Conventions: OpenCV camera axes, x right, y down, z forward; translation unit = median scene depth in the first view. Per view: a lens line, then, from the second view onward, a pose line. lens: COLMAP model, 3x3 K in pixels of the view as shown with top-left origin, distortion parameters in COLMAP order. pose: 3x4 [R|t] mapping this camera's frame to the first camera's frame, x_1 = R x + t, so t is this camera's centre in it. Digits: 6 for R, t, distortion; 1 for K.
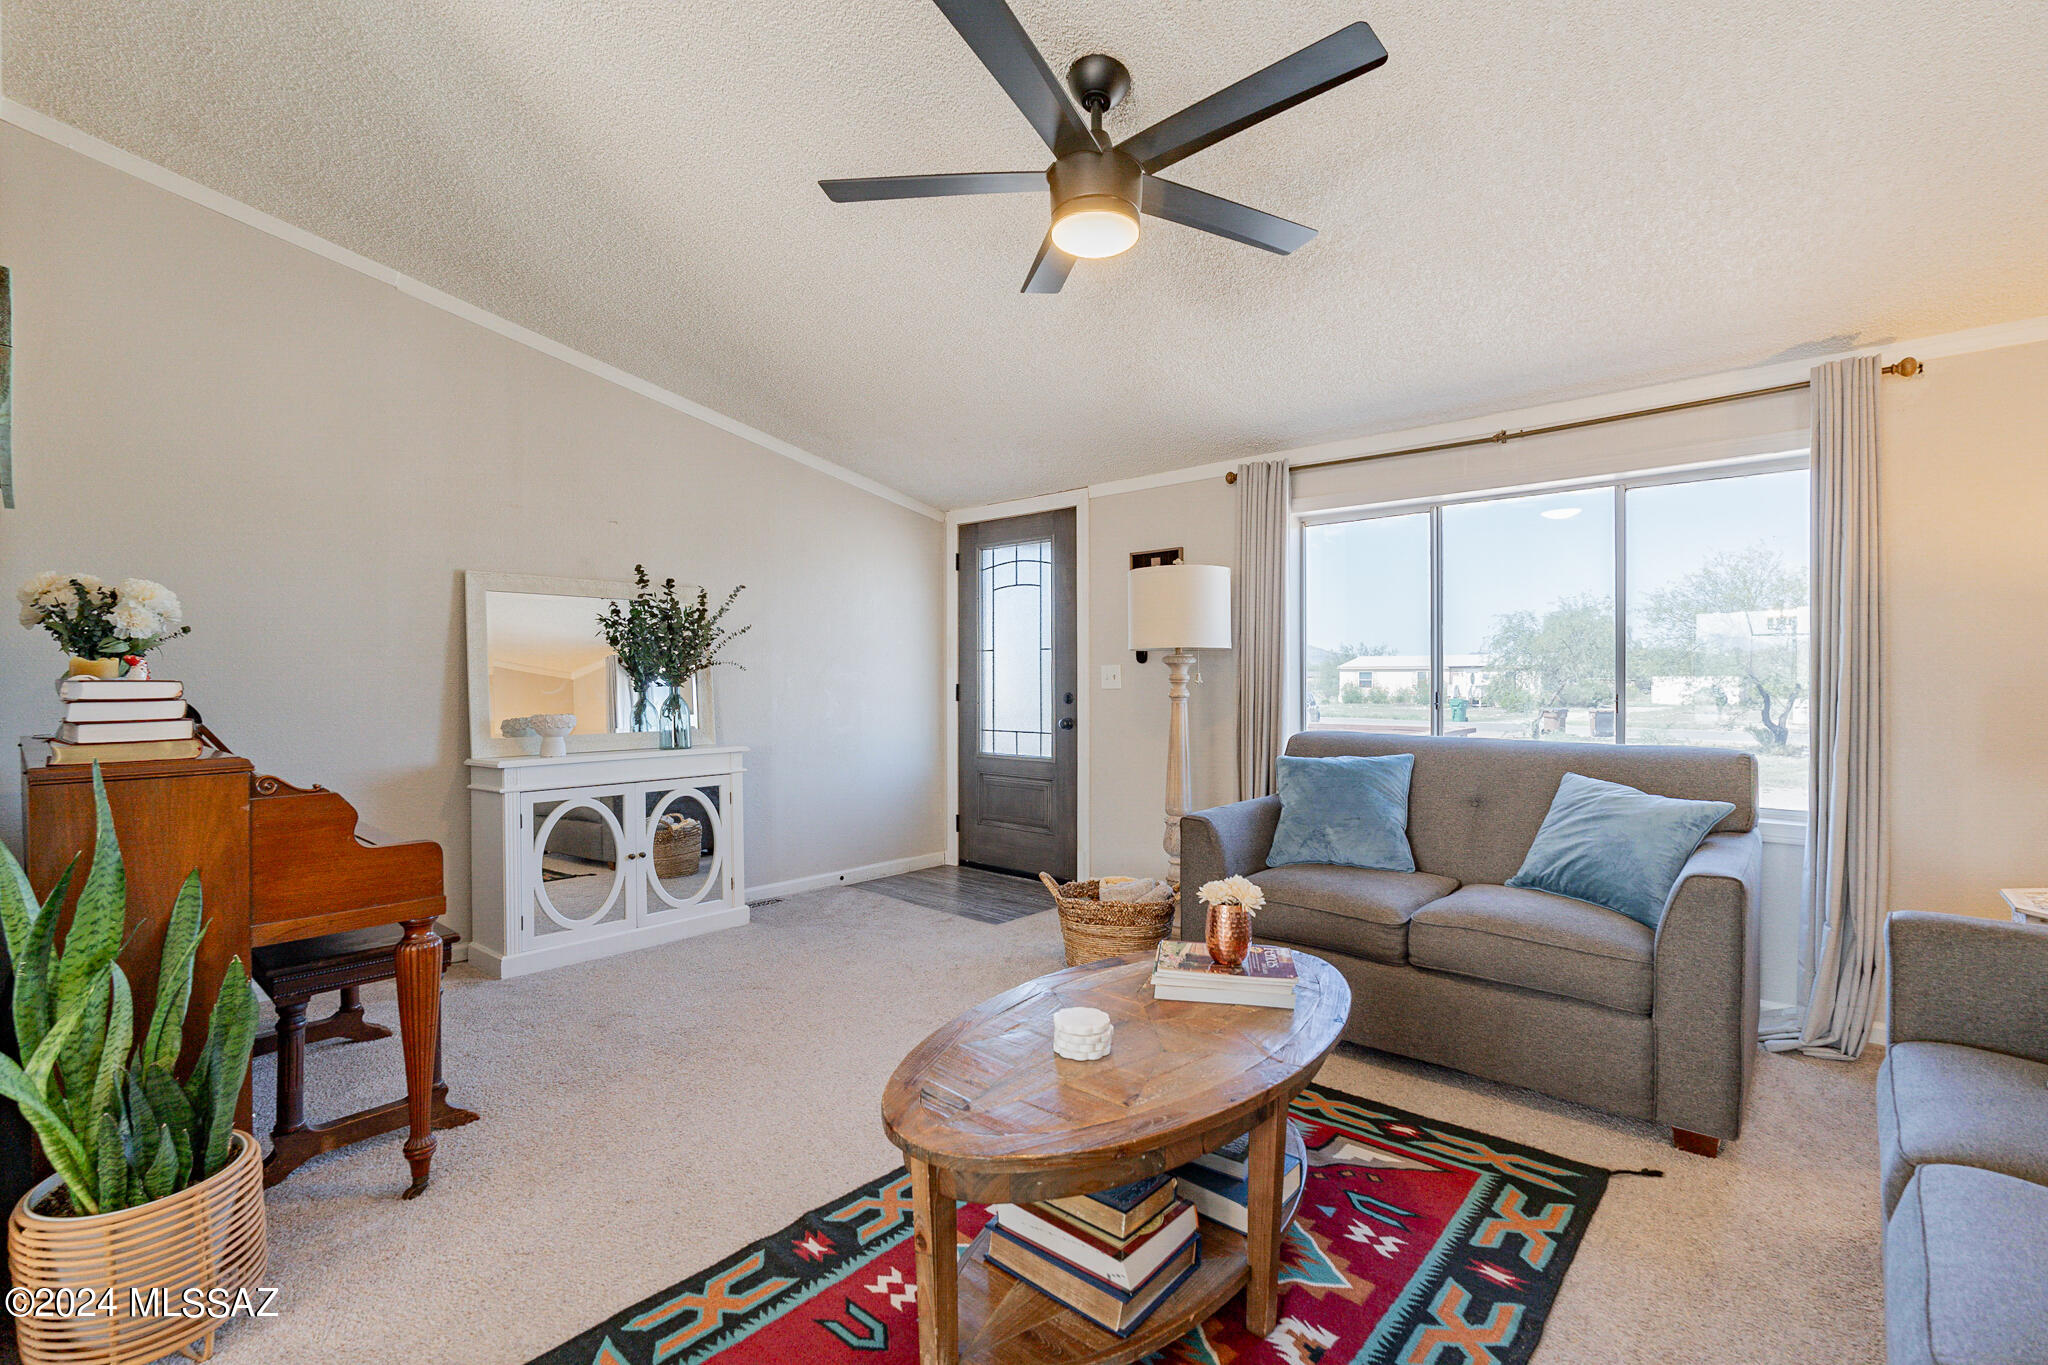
lens RADIAL K [[927.4, 0, 1020.3], [0, 927.4, 651.2], [0, 0, 1]] dist [-0.002384, 0.000281]
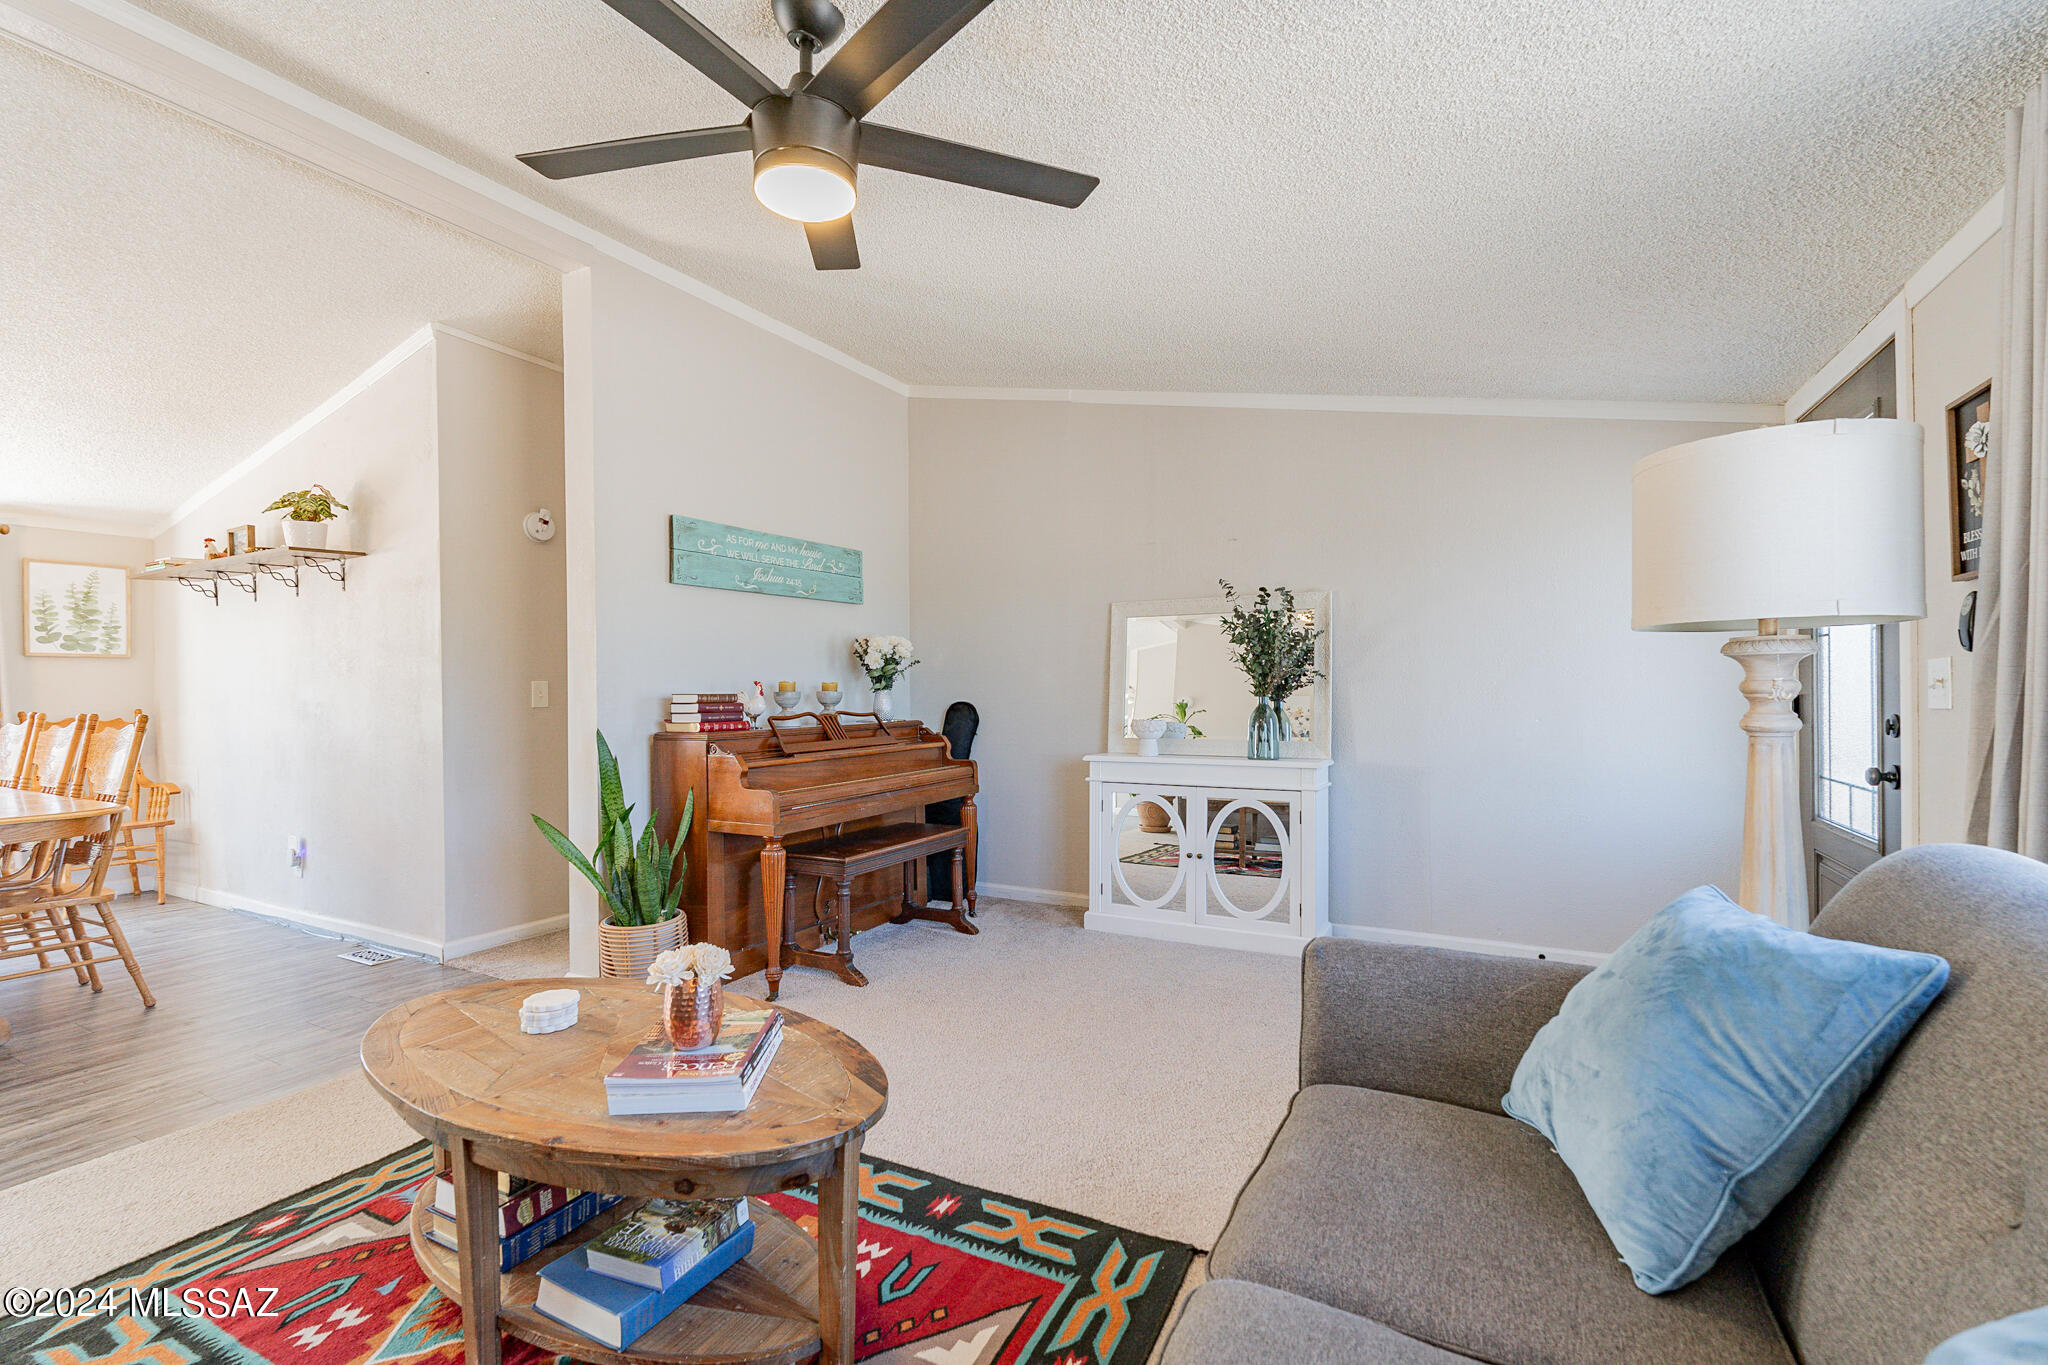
lens RADIAL K [[894.0, 0, 1011.2], [0, 894.0, 690.8], [0, 0, 1]] dist [-0.001730, 0.000644]
pose [[0.222366, 0.001809, -0.974962, 0.570296], [0.032276, 0.999437, 0.009215, 0.015473], [0.974429, -0.033517, 0.222183, 0.606507]]
